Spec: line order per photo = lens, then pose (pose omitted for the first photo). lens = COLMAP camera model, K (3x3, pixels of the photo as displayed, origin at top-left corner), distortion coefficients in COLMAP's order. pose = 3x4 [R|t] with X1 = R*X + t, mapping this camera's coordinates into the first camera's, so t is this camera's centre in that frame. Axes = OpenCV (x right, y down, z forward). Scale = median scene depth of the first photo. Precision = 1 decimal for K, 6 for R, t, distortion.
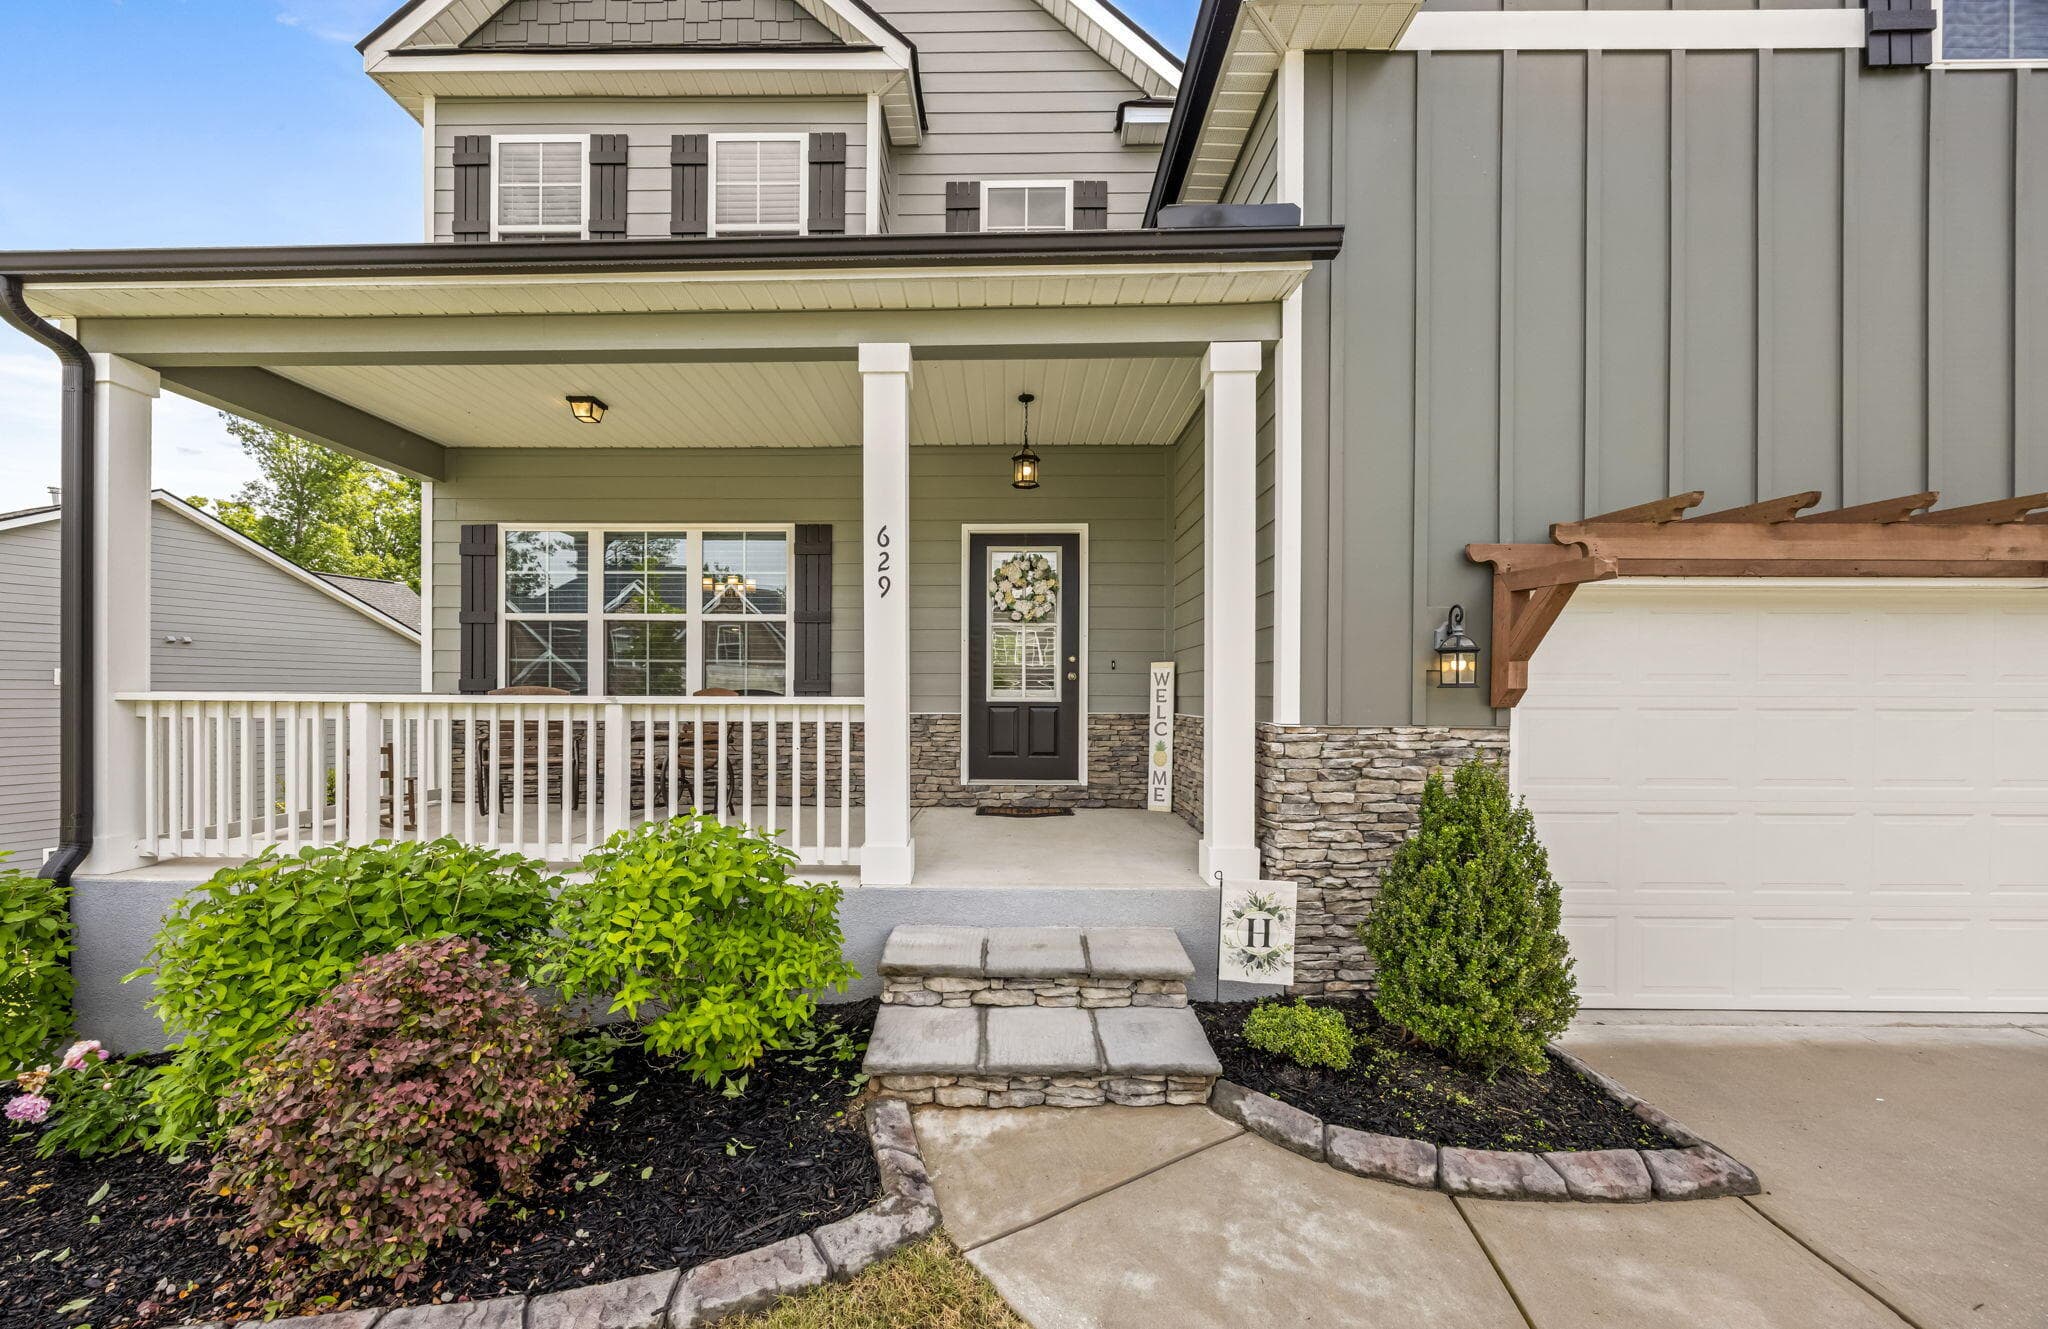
lens RADIAL K [[811.2, 0, 993.7], [0, 811.2, 700.8], [0, 0, 1]] dist [-0.004666, -0.000305]
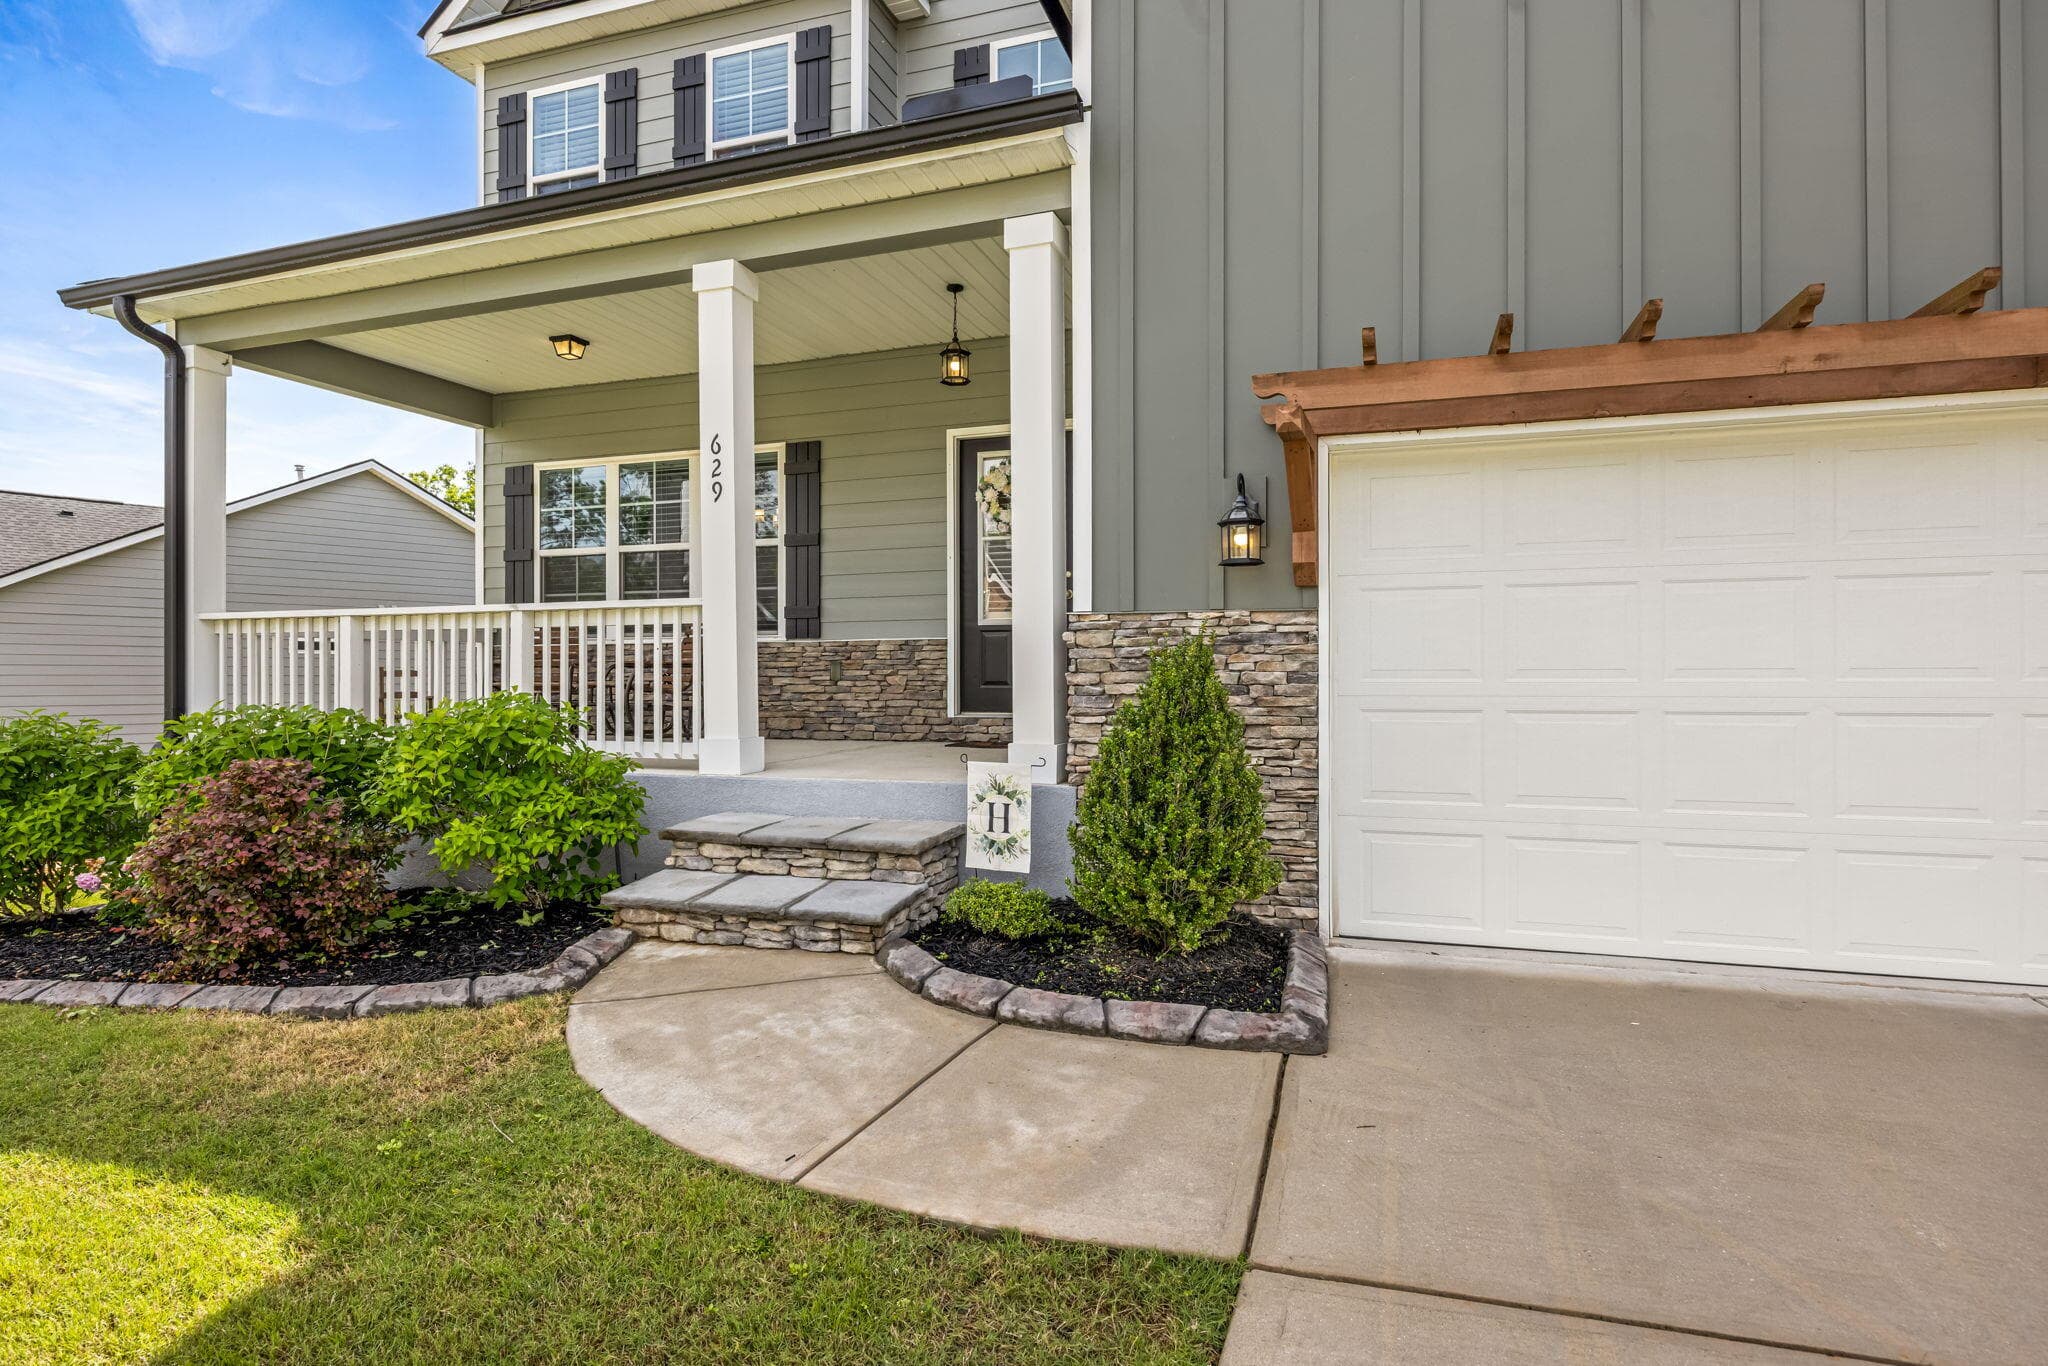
lens RADIAL K [[1105.9, 0, 1030.1], [0, 1105.9, 688.5], [0, 0, 1]] dist [-0.010843, -0.000384]
pose [[0.950730, -0.003381, -0.310001, 0.697103], [0.003701, 0.999993, 0.000444, 0.115321], [0.309997, -0.001570, 0.950736, -0.239888]]
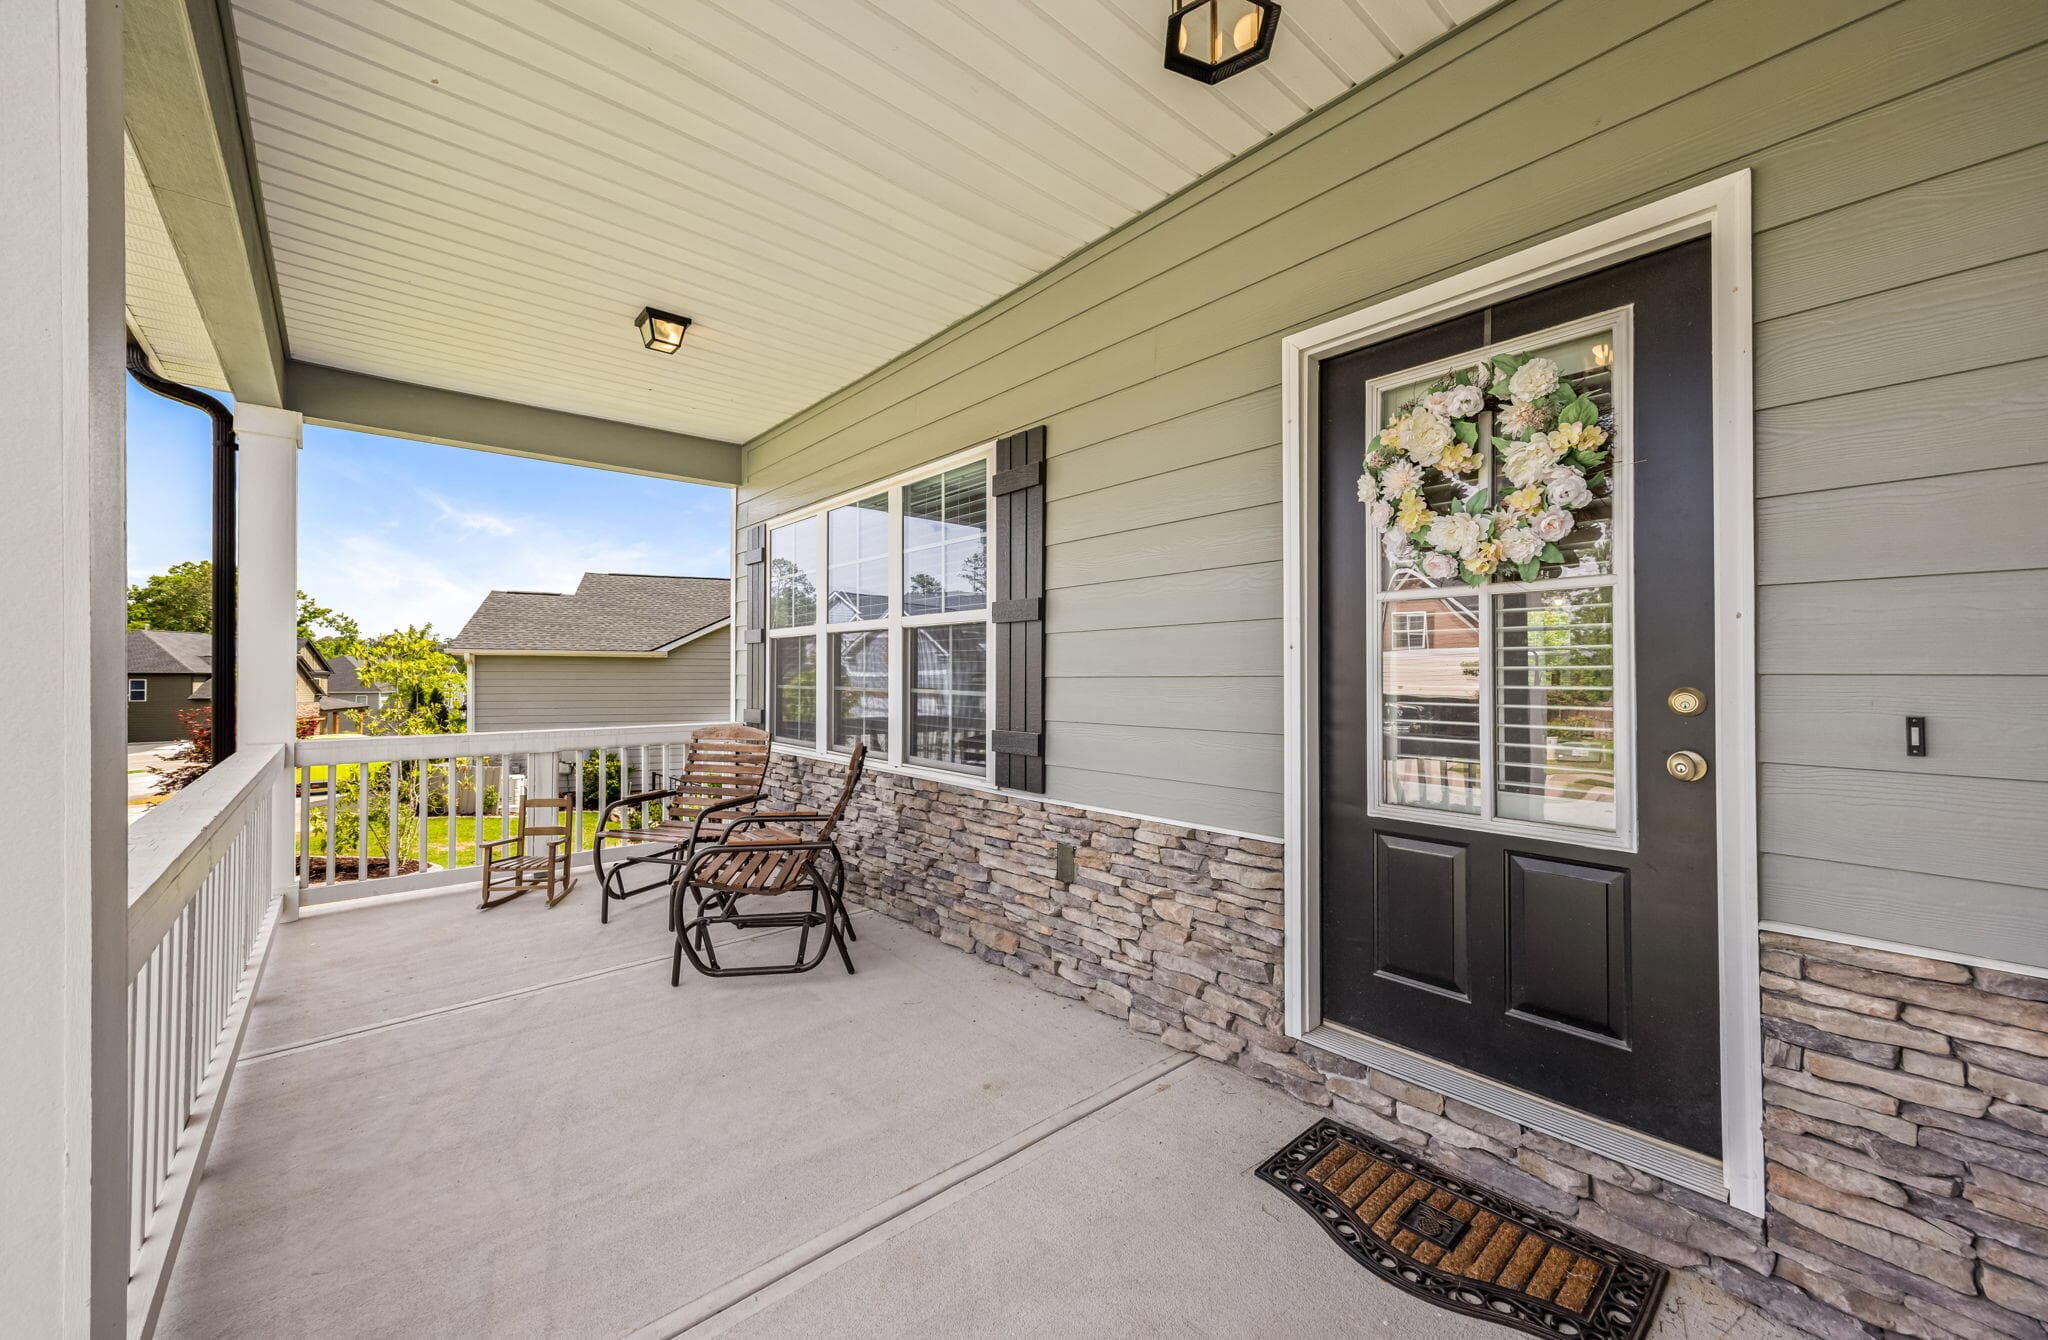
lens RADIAL K [[762.1, 0, 1013.0], [0, 762.1, 663.3], [0, 0, 1]] dist [0.002367, 0.000364]
pose [[0.671165, -0.012942, -0.741195, 0.221885], [-0.000399, 0.999841, -0.017819, -0.097887], [0.741308, 0.012255, 0.671053, 1.082523]]
